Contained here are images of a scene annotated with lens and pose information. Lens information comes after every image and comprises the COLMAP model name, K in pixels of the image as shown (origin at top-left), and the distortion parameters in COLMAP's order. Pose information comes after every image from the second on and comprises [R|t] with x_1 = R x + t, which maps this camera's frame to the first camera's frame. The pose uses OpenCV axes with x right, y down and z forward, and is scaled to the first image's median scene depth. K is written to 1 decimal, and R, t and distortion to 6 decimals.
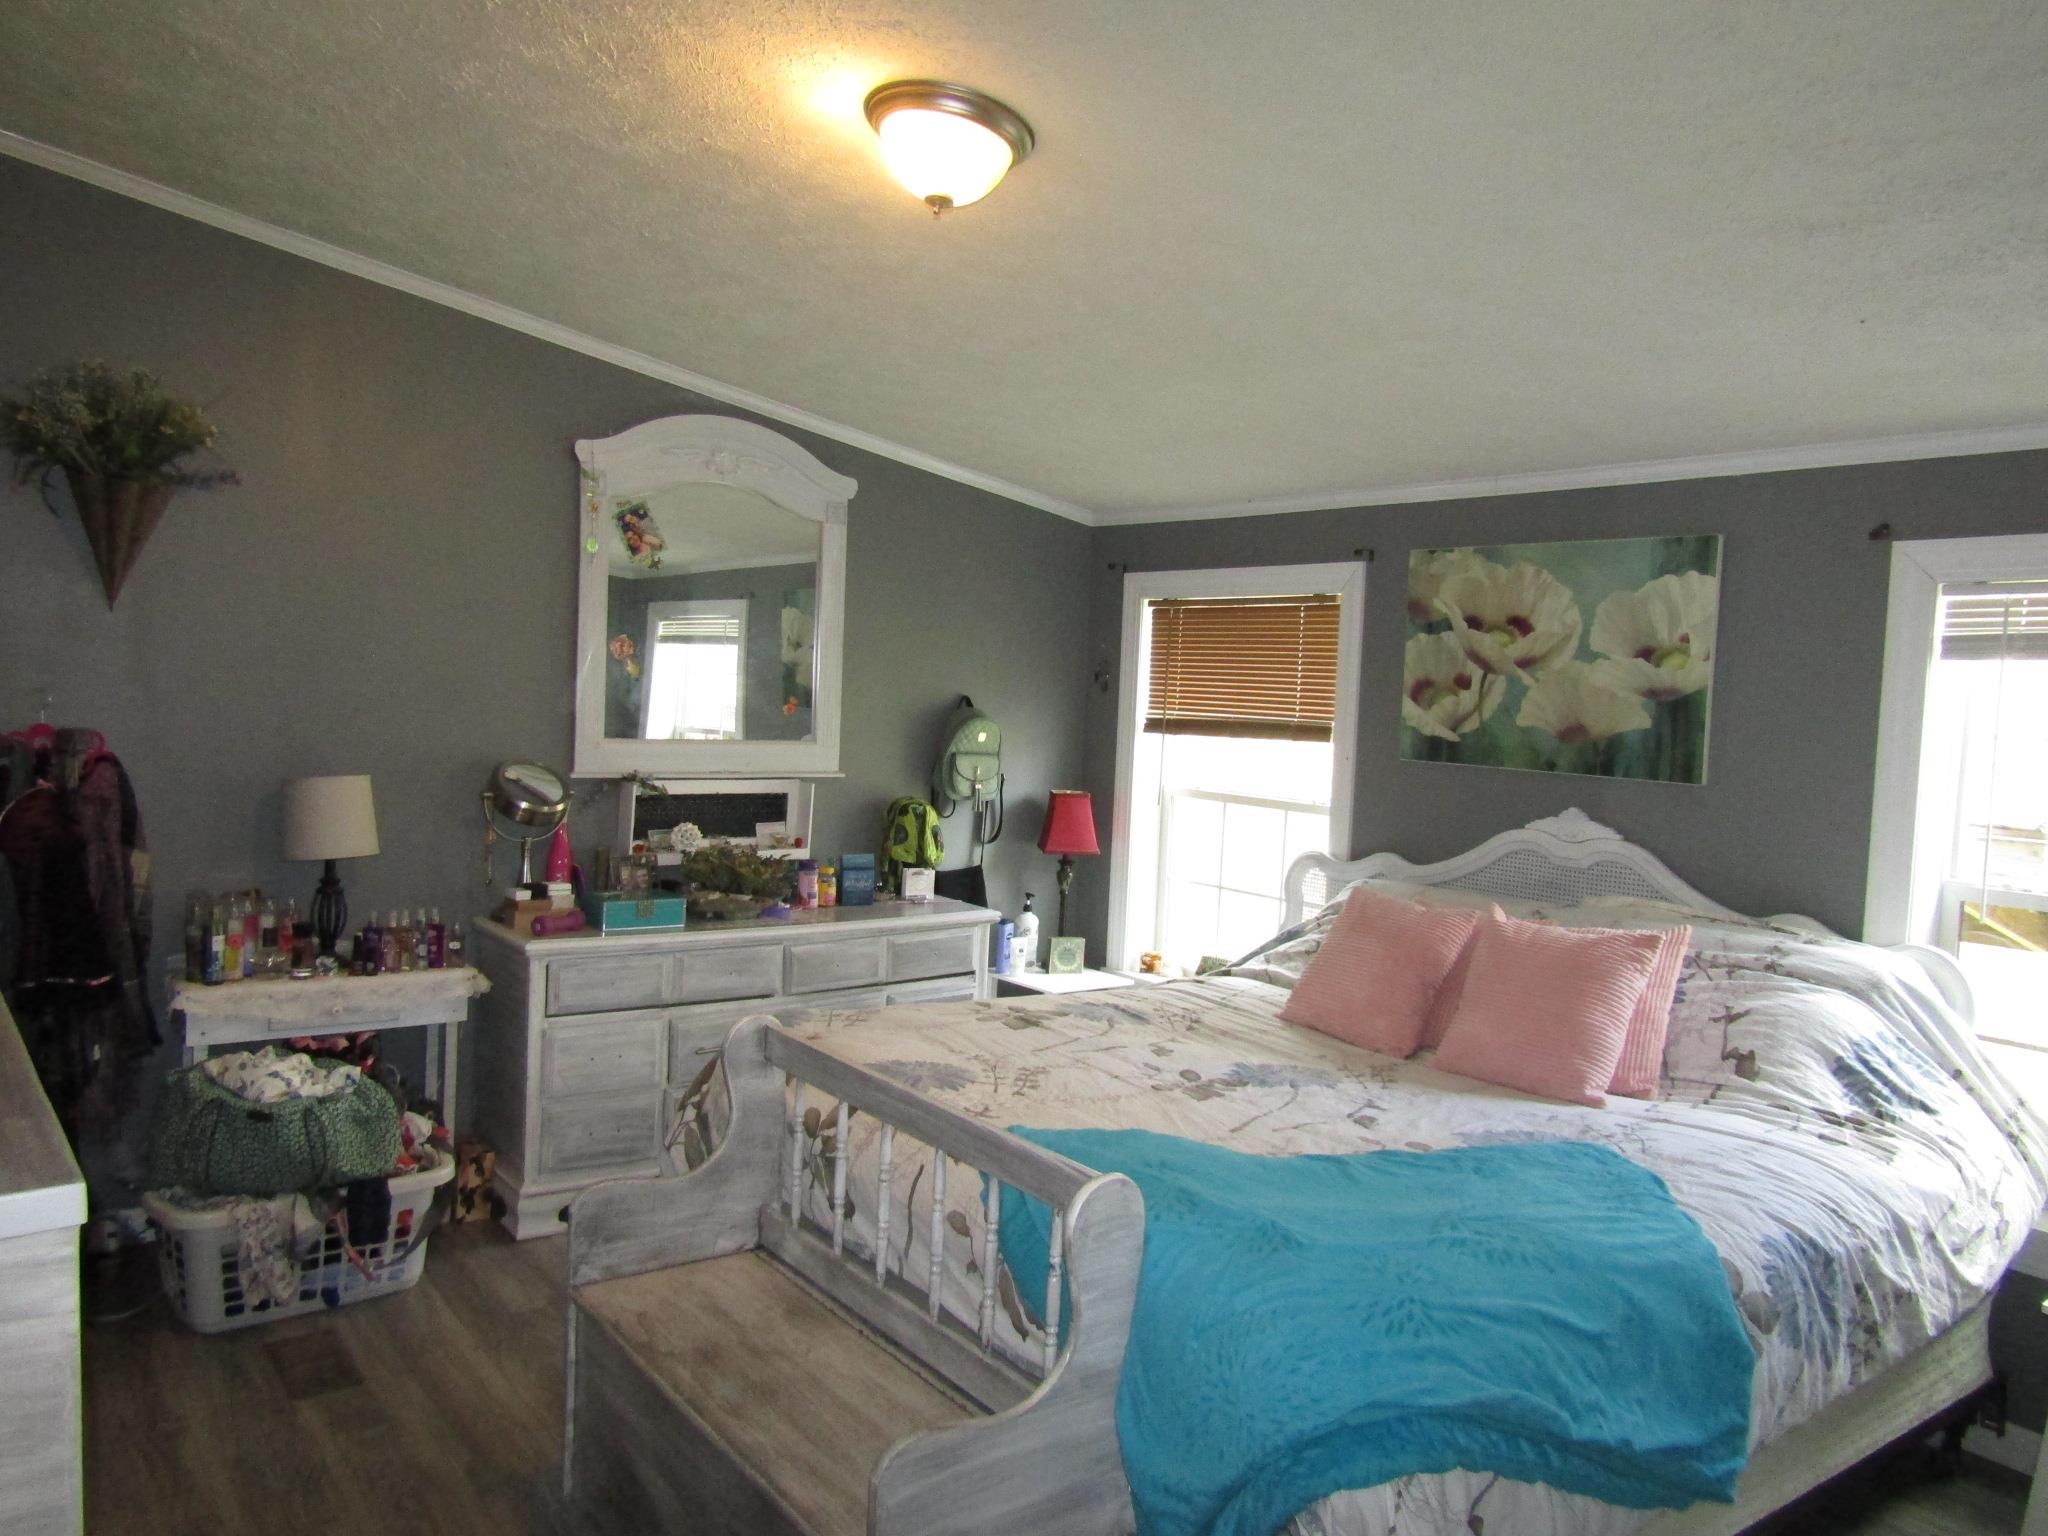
lens RADIAL K [[1462.1, 0, 1025.6], [0, 1462.1, 772.5], [0, 0, 1]] dist [-0.006621, -0.002791]
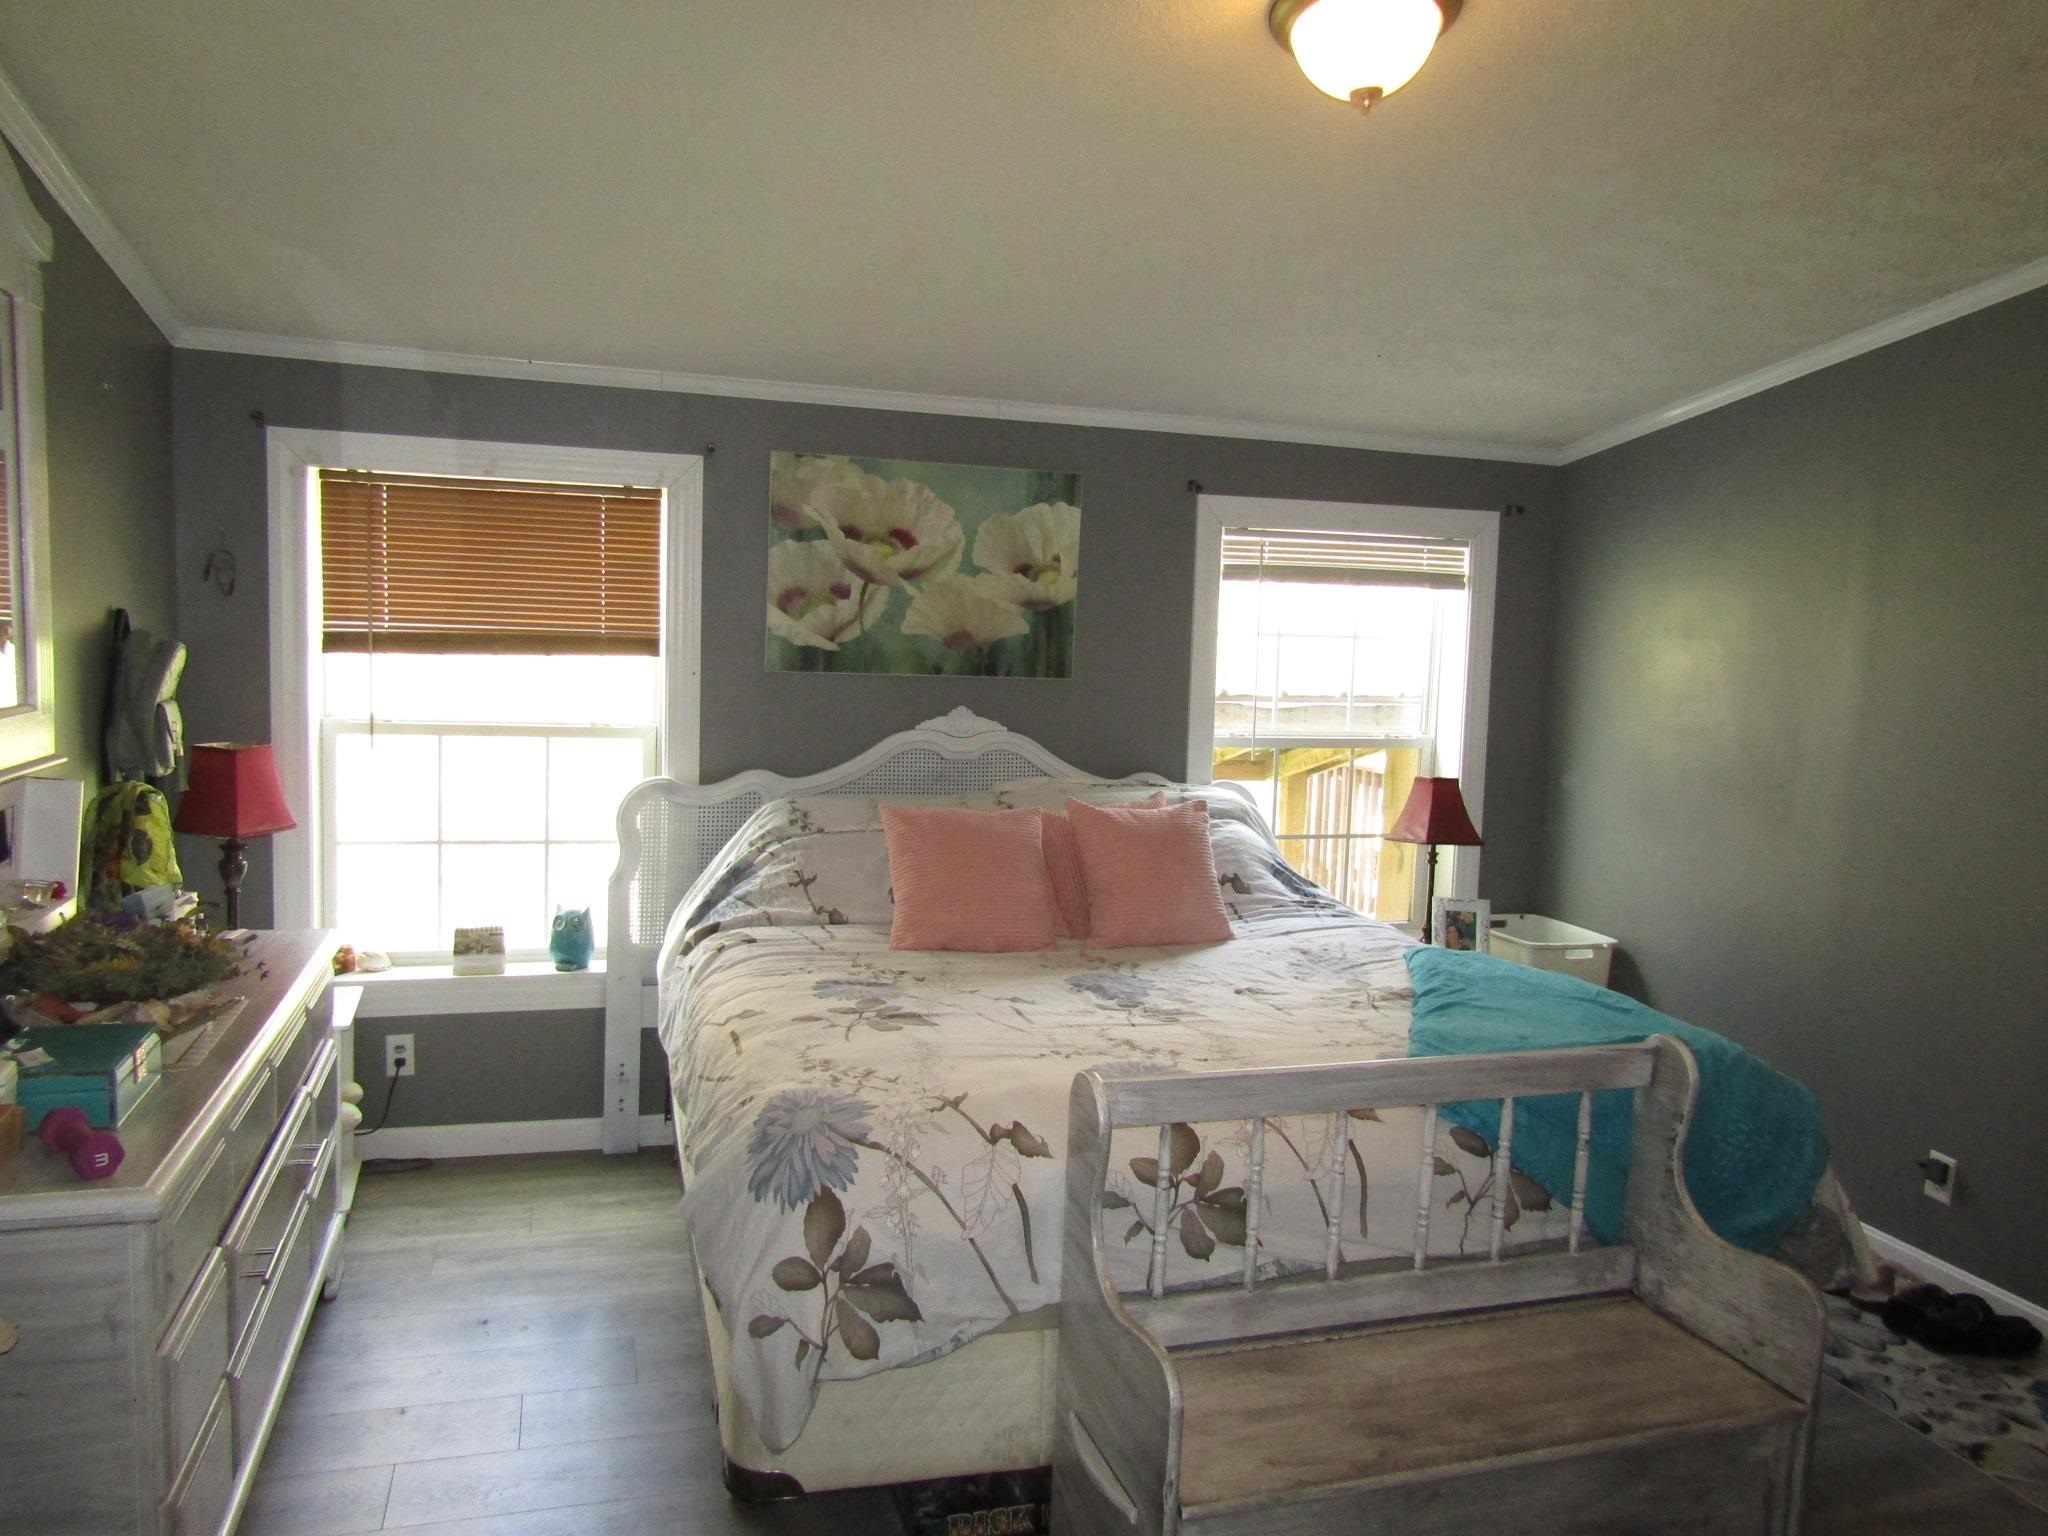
lens RADIAL K [[1419.1, 0, 977.8], [0, 1419.1, 769.7], [0, 0, 1]] dist [0.003281, 0.000283]
pose [[0.364873, -0.120653, 0.923207, -0.615534], [0.038218, 0.992673, 0.114627, -0.050626], [-0.930273, -0.006542, 0.366811, 0.576981]]
